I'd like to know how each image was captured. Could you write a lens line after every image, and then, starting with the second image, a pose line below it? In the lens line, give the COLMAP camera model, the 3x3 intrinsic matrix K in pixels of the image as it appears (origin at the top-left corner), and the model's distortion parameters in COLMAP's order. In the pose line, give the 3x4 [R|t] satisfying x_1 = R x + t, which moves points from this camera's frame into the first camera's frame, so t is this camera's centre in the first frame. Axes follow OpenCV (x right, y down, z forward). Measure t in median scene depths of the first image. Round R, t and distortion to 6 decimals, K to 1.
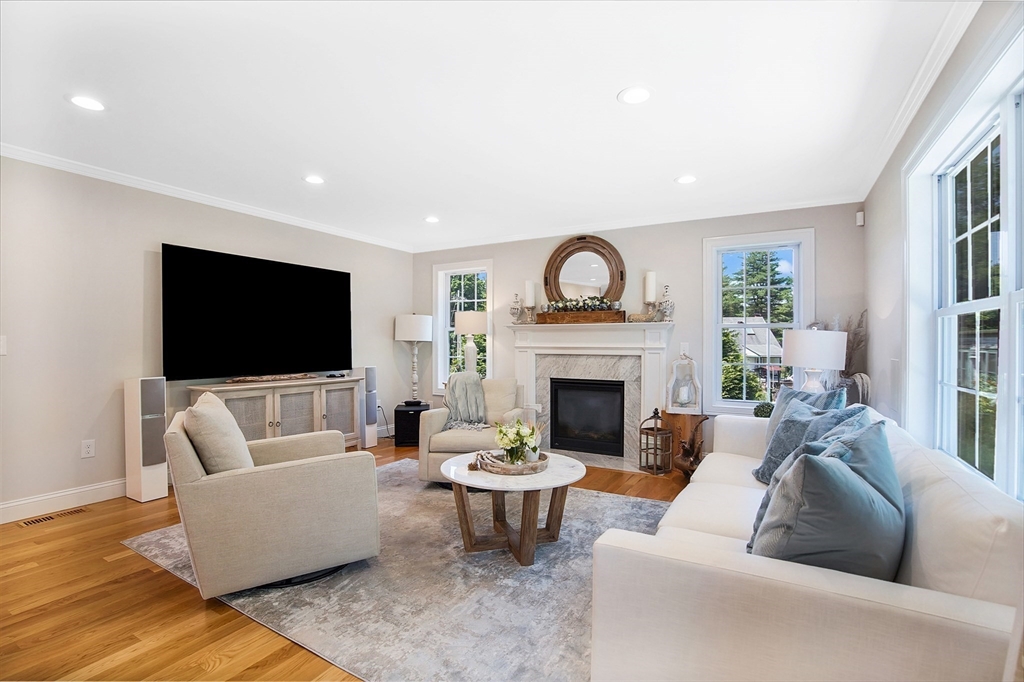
lens RADIAL K [[474.7, 0, 509.3], [0, 474.7, 344.2], [0, 0, 1]] dist [-0.049245, 0.015215]
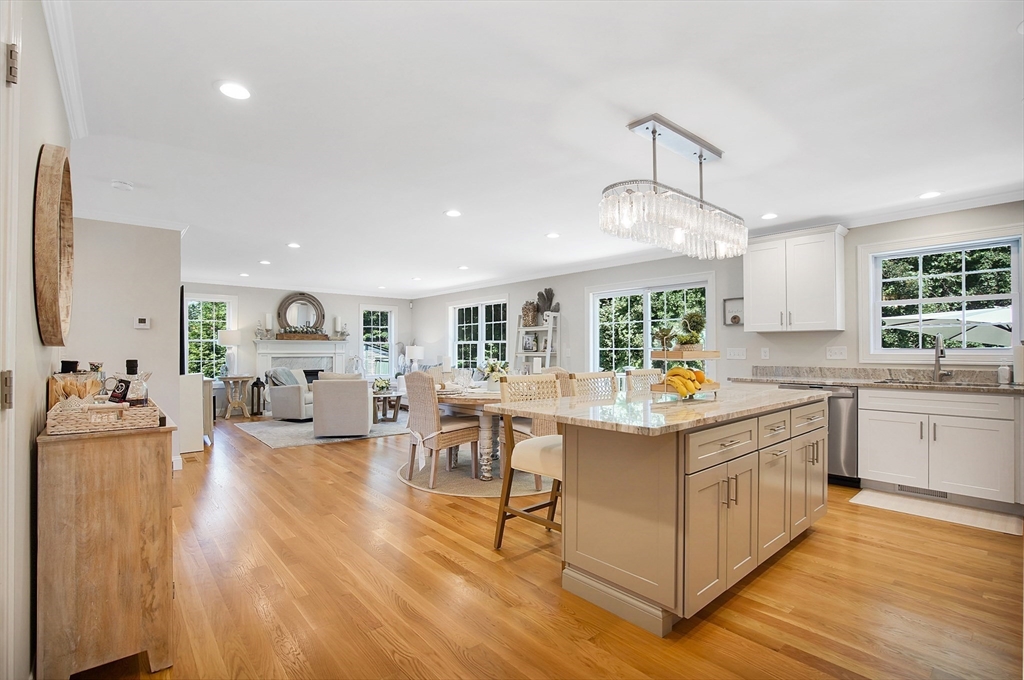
lens RADIAL K [[474.7, 0, 509.5], [0, 474.7, 340.7], [0, 0, 1]] dist [-0.049245, 0.015215]
pose [[0.330446, 0.015016, 0.943706, -1.376463], [0.006014, 0.999820, -0.018015, -0.003296], [-0.943806, 0.011629, 0.330296, -0.393312]]
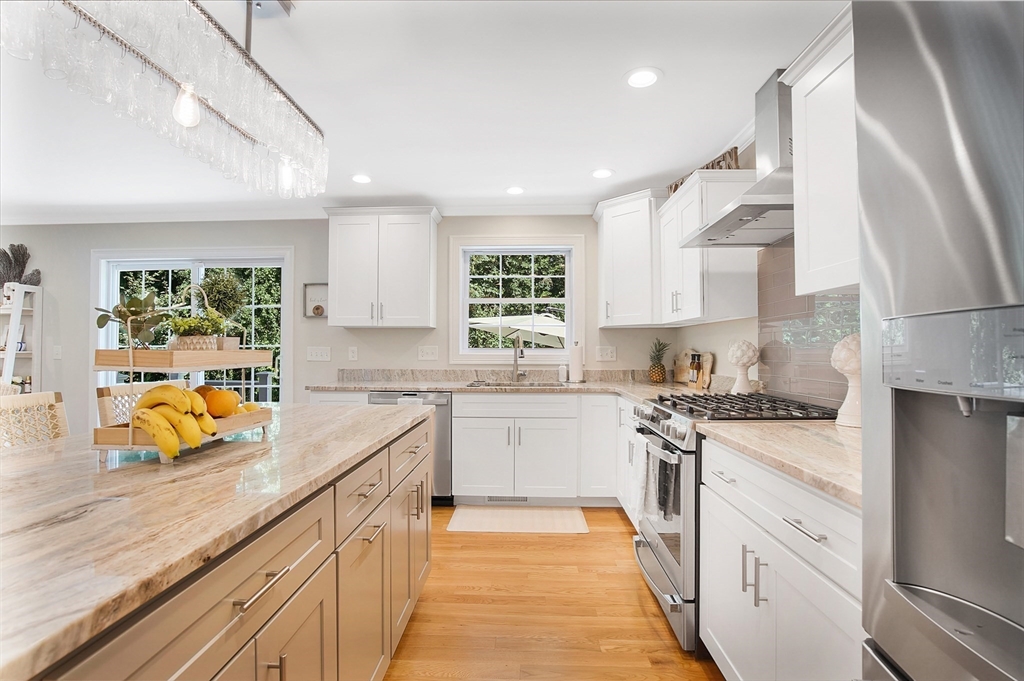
lens RADIAL K [[474.7, 0, 500.1], [0, 474.7, 347.2], [0, 0, 1]] dist [-0.049245, 0.015215]
pose [[-0.452576, -0.002286, 0.891723, -1.088472], [-0.000863, 0.999997, 0.002125, -0.003688], [-0.891725, 0.000192, -0.452577, -0.436780]]
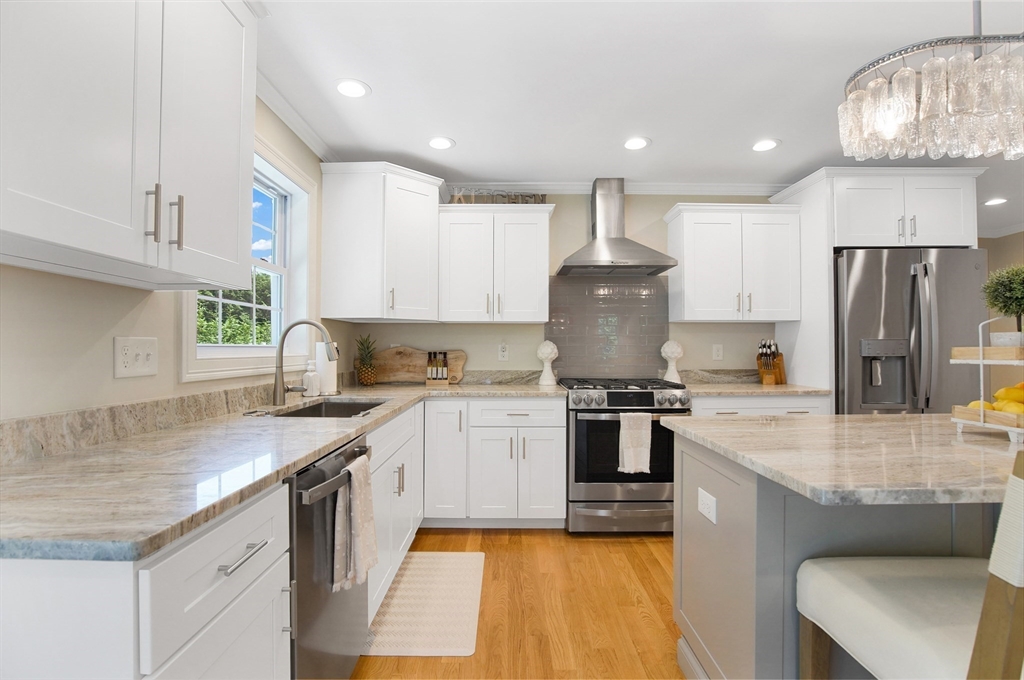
lens RADIAL K [[474.7, 0, 509.9], [0, 474.7, 344.0], [0, 0, 1]] dist [-0.049245, 0.015215]
pose [[-0.868424, -0.008250, -0.495754, -0.326046], [-0.003564, 0.999940, -0.010398, 0.002718], [0.495810, -0.007263, -0.868401, -0.322703]]
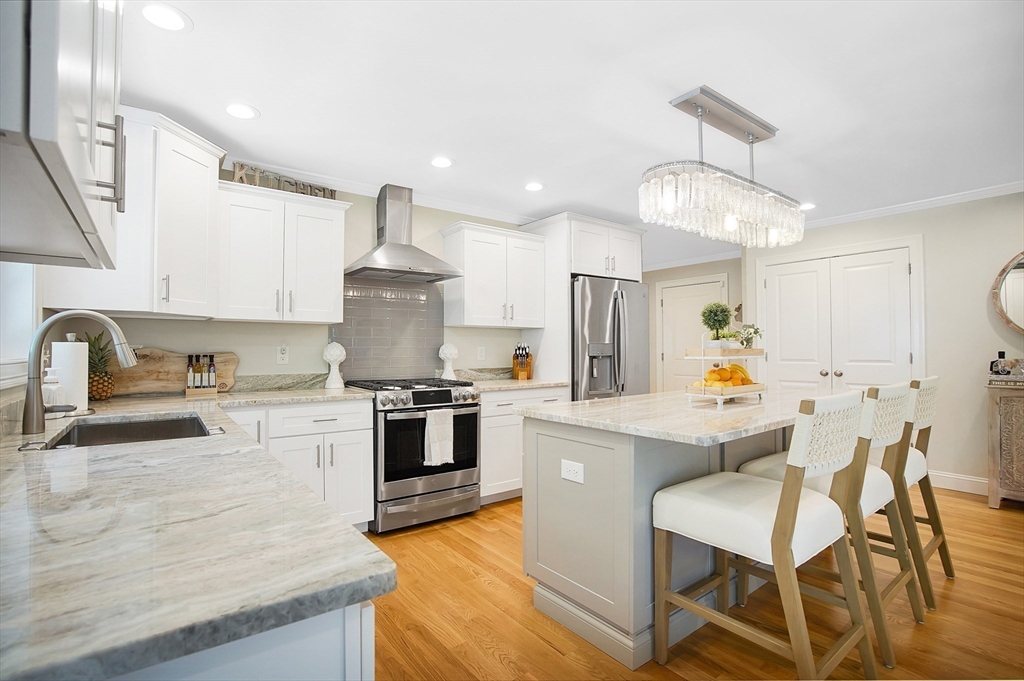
lens RADIAL K [[474.7, 0, 506.9], [0, 474.7, 342.3], [0, 0, 1]] dist [-0.049245, 0.015215]
pose [[-0.394252, -0.017585, -0.918834, -0.196848], [-0.000513, 0.999821, -0.018915, 0.003070], [0.919002, -0.006986, -0.394191, -0.419561]]
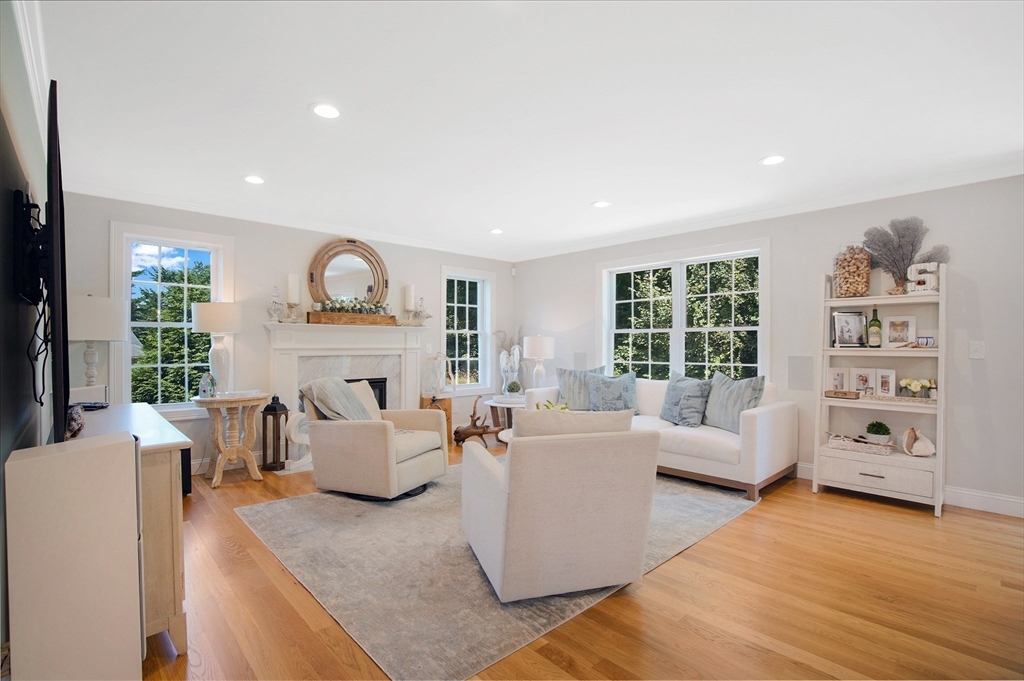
lens RADIAL K [[474.7, 0, 514.5], [0, 474.7, 342.1], [0, 0, 1]] dist [-0.049245, 0.015215]
pose [[0.282125, -0.000981, 0.959377, -0.752997], [0.002769, 0.999996, 0.000208, -0.006258], [-0.959374, 0.002598, 0.282127, 0.395461]]
